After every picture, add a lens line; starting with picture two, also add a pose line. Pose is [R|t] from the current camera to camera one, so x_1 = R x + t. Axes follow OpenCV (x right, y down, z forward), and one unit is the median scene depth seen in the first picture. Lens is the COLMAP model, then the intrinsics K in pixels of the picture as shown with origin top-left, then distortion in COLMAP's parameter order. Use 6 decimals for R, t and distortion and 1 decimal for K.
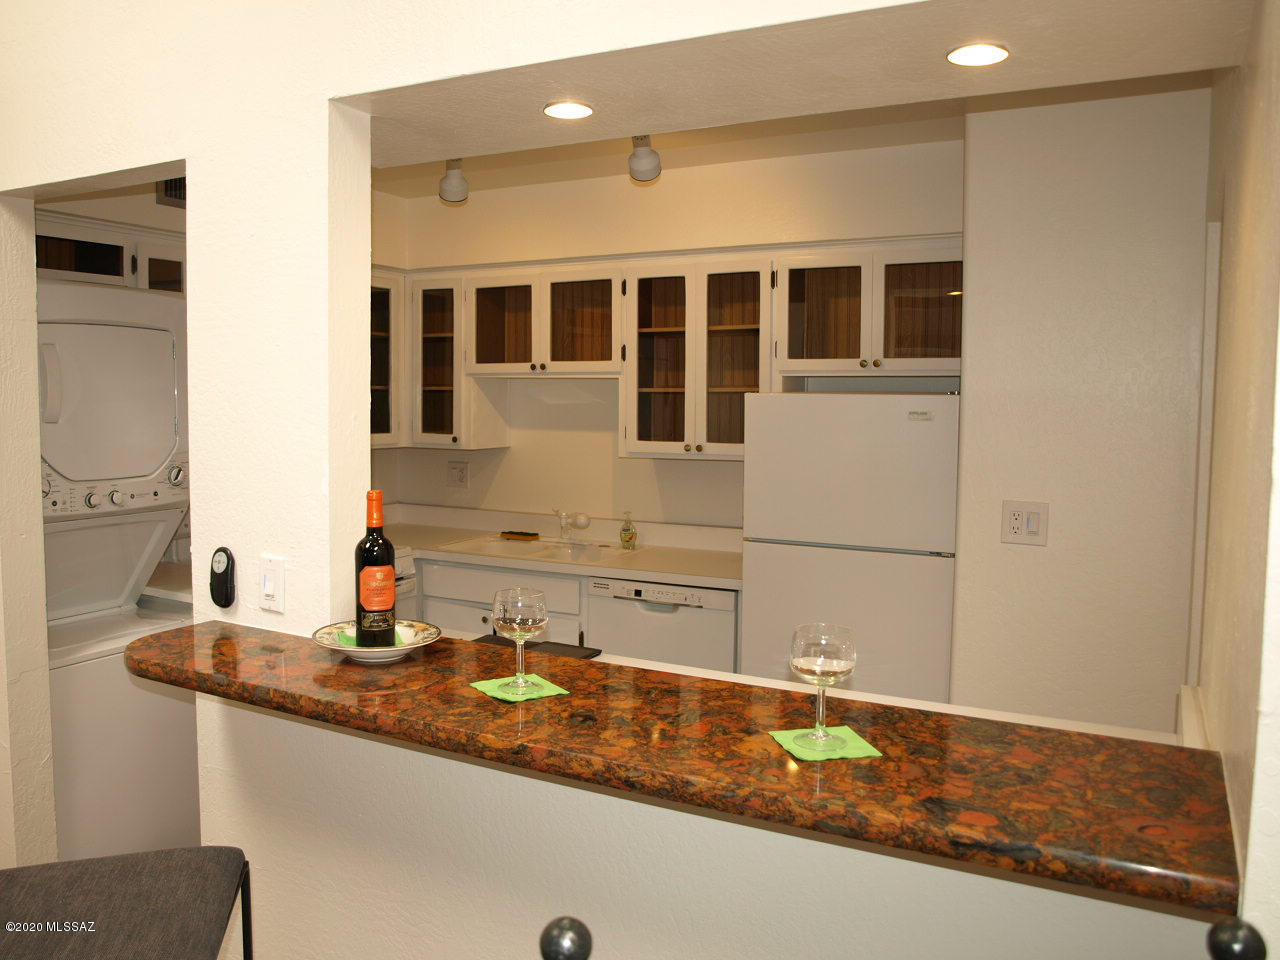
lens RADIAL K [[1043.9, 0, 608.0], [0, 1043.9, 476.3], [0, 0, 1]] dist [-0.105333, 0.062822]
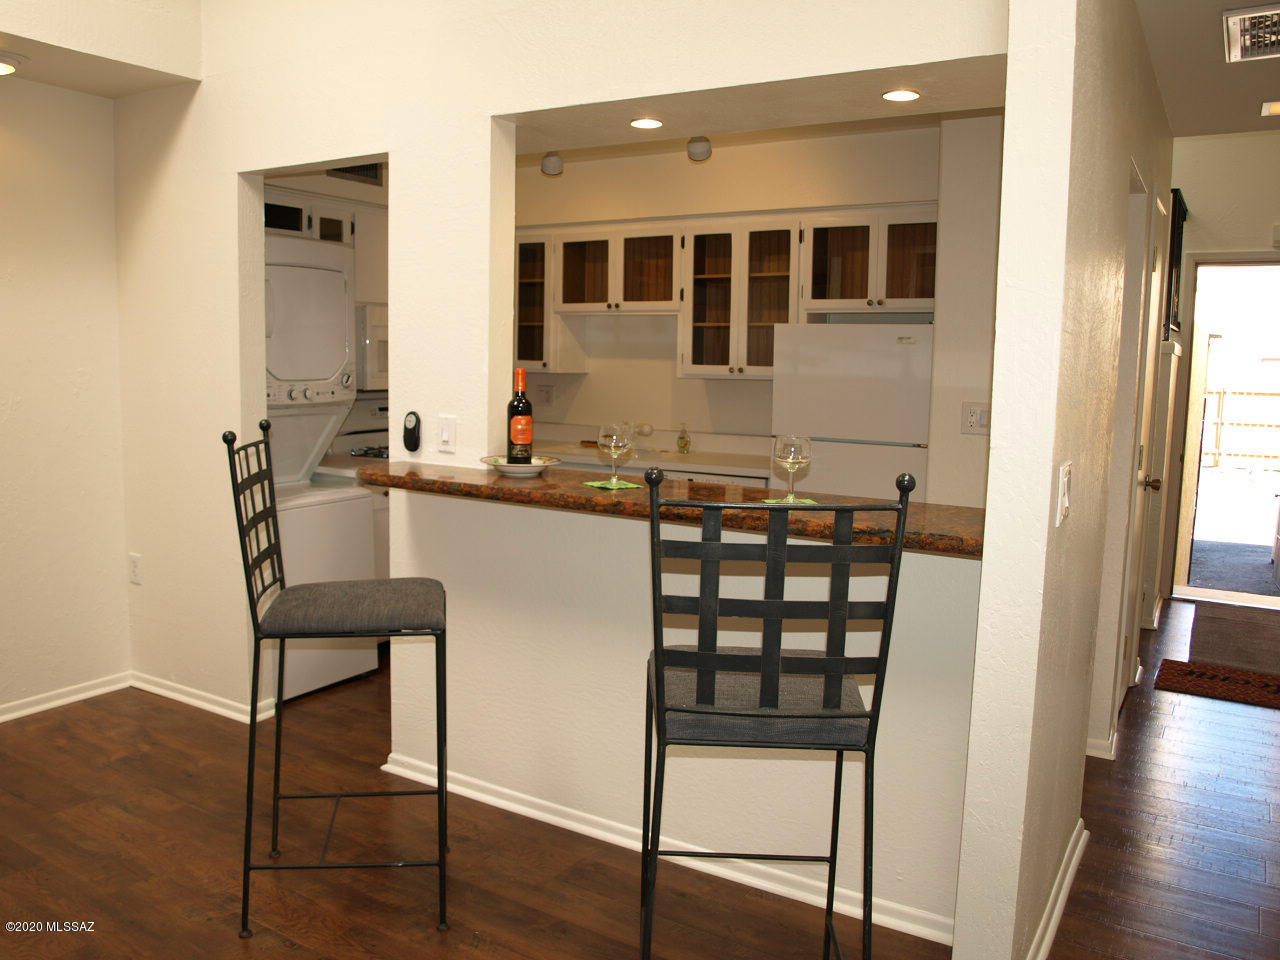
lens RADIAL K [[1043.9, 0, 606.7], [0, 1043.9, 479.0], [0, 0, 1]] dist [-0.105333, 0.062822]
pose [[0.998293, 0.015321, -0.056350, -0.001657], [-0.012954, 0.999028, 0.042141, 0.062834], [0.056941, -0.041339, 0.997521, -0.319246]]
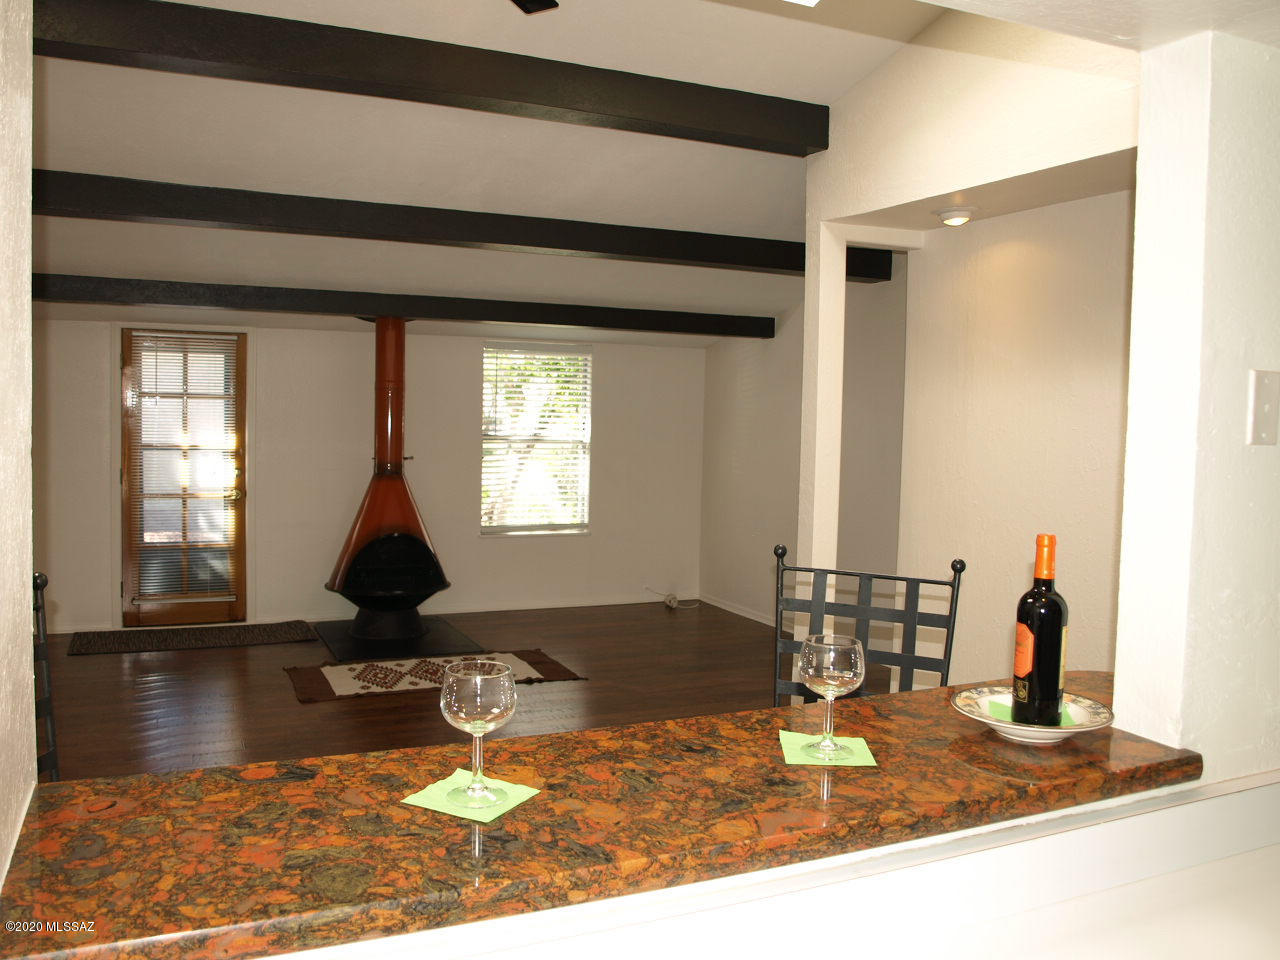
lens RADIAL K [[1043.9, 0, 636.6], [0, 1043.9, 482.0], [0, 0, 1]] dist [-0.105333, 0.062822]
pose [[-0.595128, 0.032210, -0.802985, 0.351551], [-0.090768, 0.990108, 0.106988, -0.049090], [0.798488, 0.136557, -0.586318, 0.679005]]
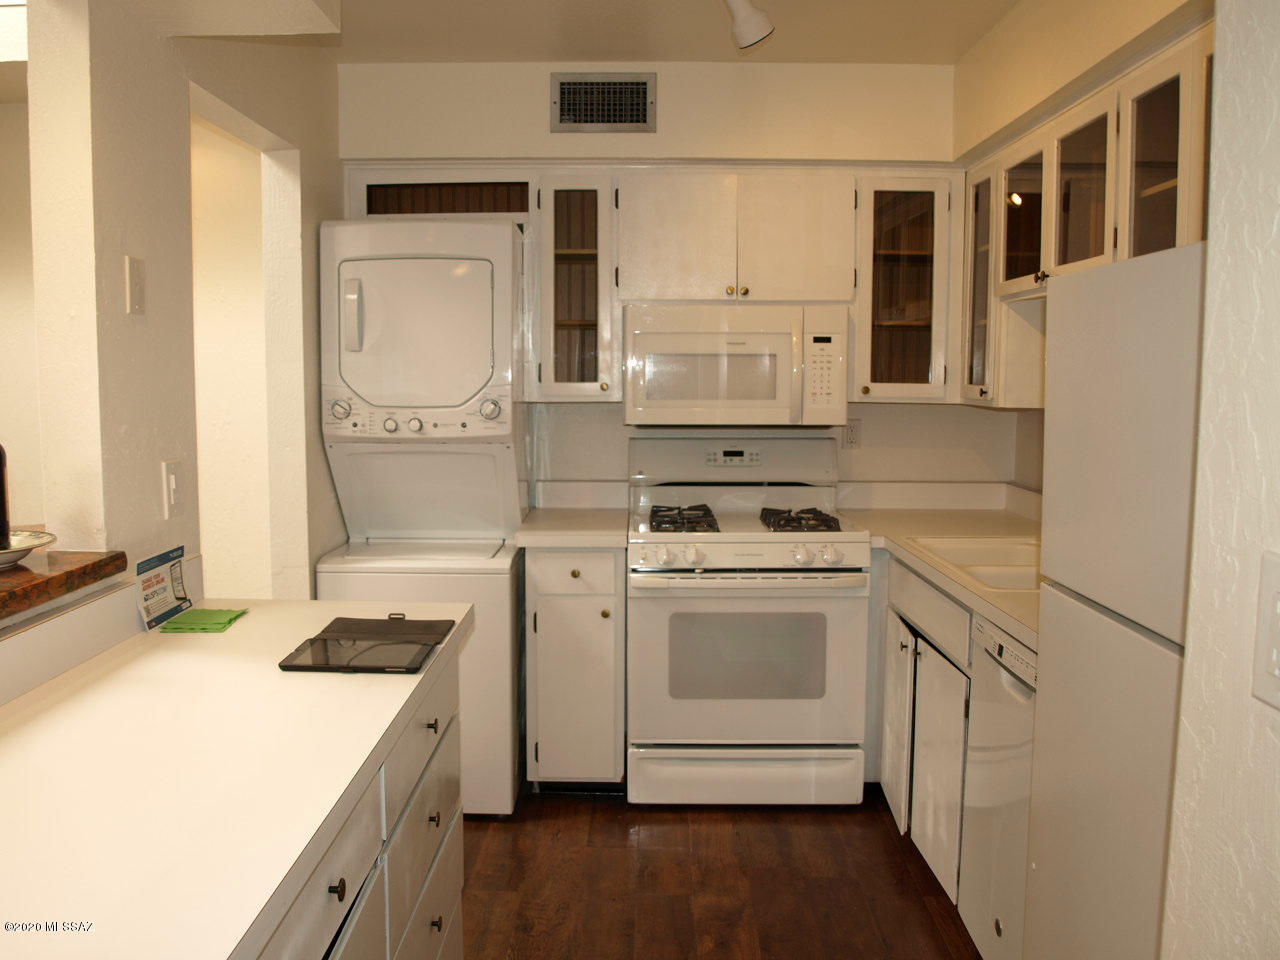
lens RADIAL K [[1043.9, 0, 635.7], [0, 1043.9, 472.4], [0, 0, 1]] dist [-0.105333, 0.062822]
pose [[0.465503, 0.085265, -0.880930, 0.489275], [-0.070729, 0.995749, 0.059003, -0.008161], [0.882216, 0.034841, 0.469555, 0.619011]]
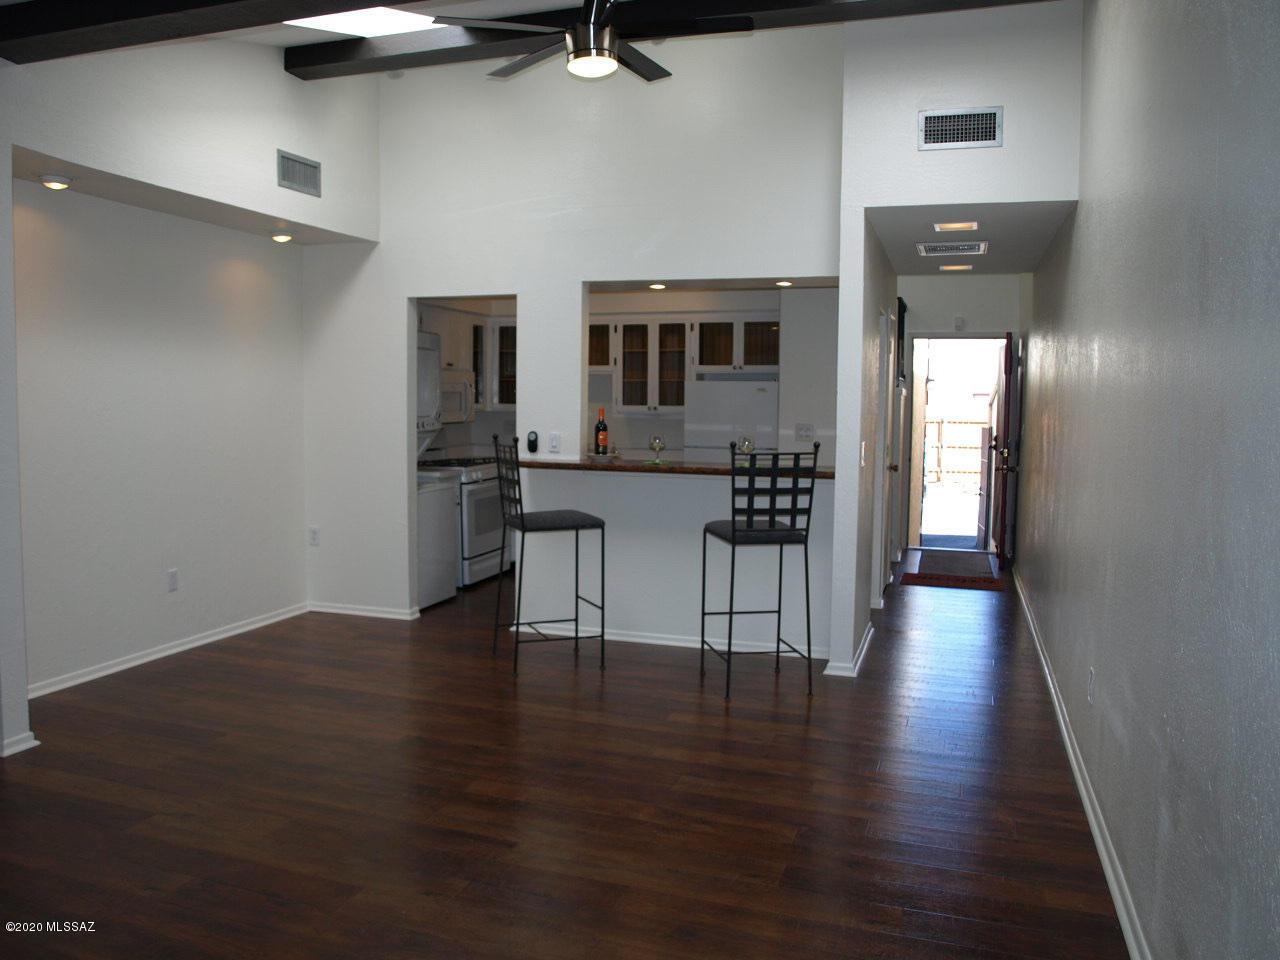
lens RADIAL K [[1043.9, 0, 629.1], [0, 1043.9, 478.4], [0, 0, 1]] dist [-0.105333, 0.062822]
pose [[0.982060, -0.013724, 0.188067, -0.412948], [0.013405, 0.999906, 0.002970, 0.122225], [-0.188090, -0.000396, 0.982152, -1.184222]]
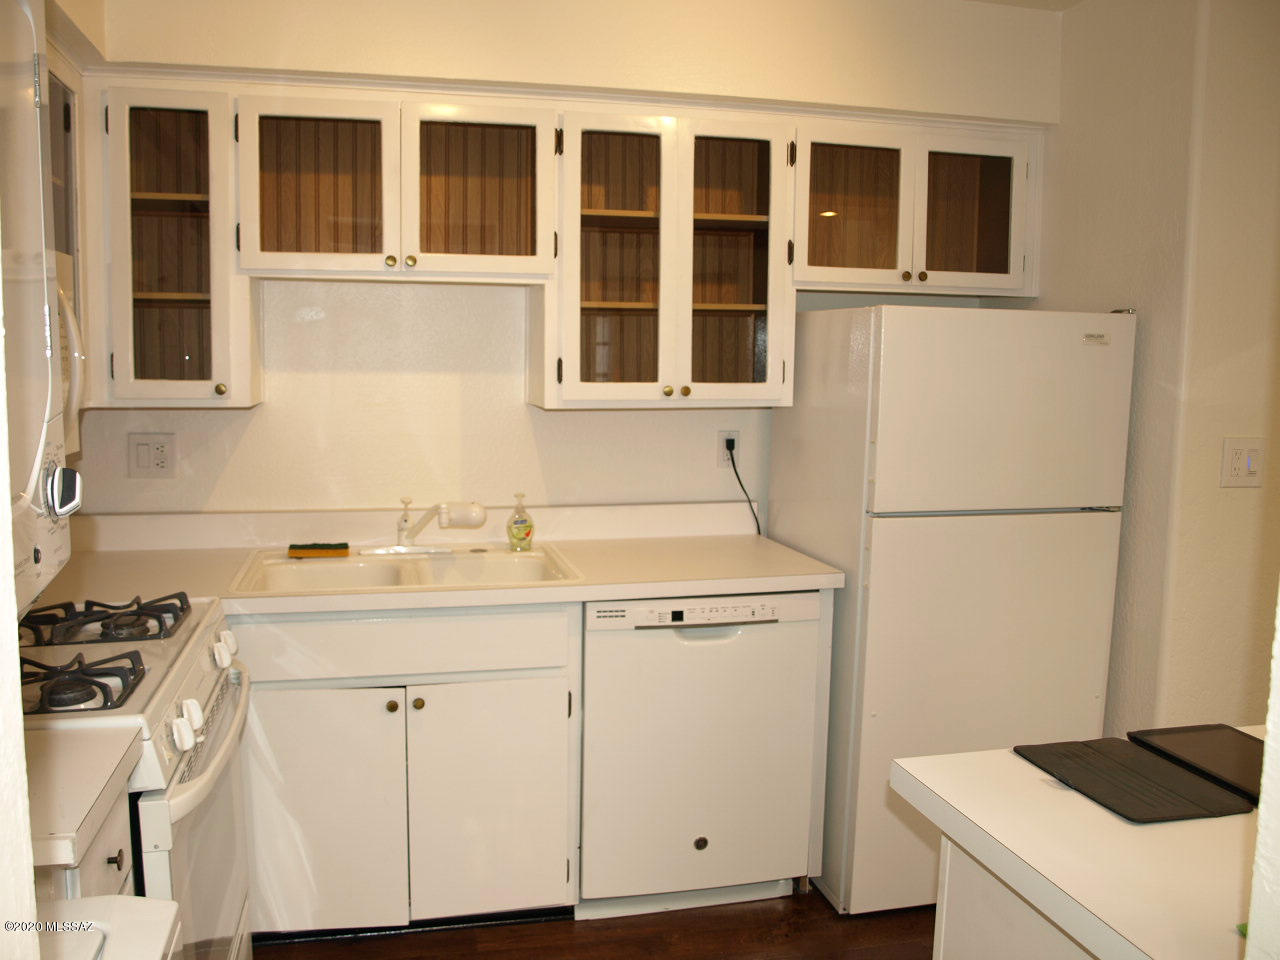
lens RADIAL K [[1043.9, 0, 638.0], [0, 1043.9, 469.8], [0, 0, 1]] dist [-0.105333, 0.062822]
pose [[0.738122, -0.071660, 0.670851, -0.466942], [0.047664, 0.997397, 0.054097, -0.016245], [-0.672982, -0.007955, 0.739616, 0.604494]]
